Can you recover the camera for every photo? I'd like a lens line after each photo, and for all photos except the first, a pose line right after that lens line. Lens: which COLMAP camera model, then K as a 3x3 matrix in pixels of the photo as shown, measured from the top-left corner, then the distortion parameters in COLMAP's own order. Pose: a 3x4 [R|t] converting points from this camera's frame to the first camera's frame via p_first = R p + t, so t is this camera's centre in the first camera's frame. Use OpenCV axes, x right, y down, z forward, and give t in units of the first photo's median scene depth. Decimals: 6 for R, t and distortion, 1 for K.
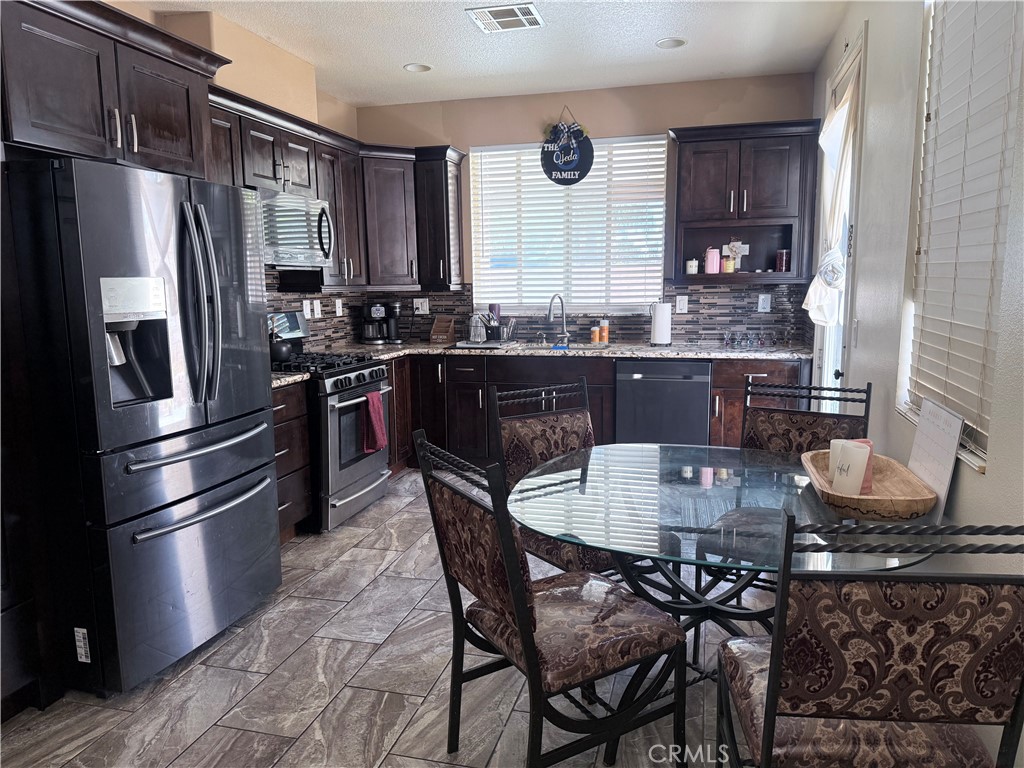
lens RADIAL K [[711.9, 0, 512.0], [0, 711.9, 384.0], [0, 0, 1]] dist [0.118203, -0.183612]
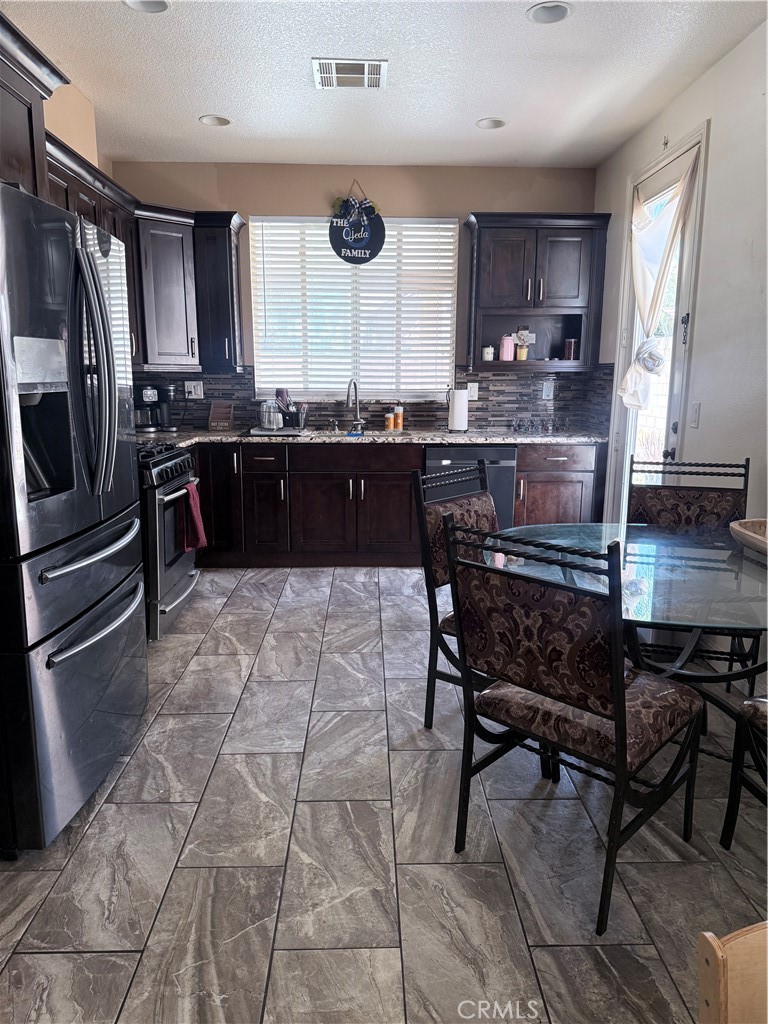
lens RADIAL K [[711.9, 0, 424.6], [0, 711.9, 510.2], [0, 0, 1]] dist [0.118203, -0.183612]
pose [[0.960004, -0.037330, 0.277486, -0.120255], [0.023958, 0.998389, 0.051426, 0.003805], [-0.278959, -0.042721, 0.959352, 0.038955]]
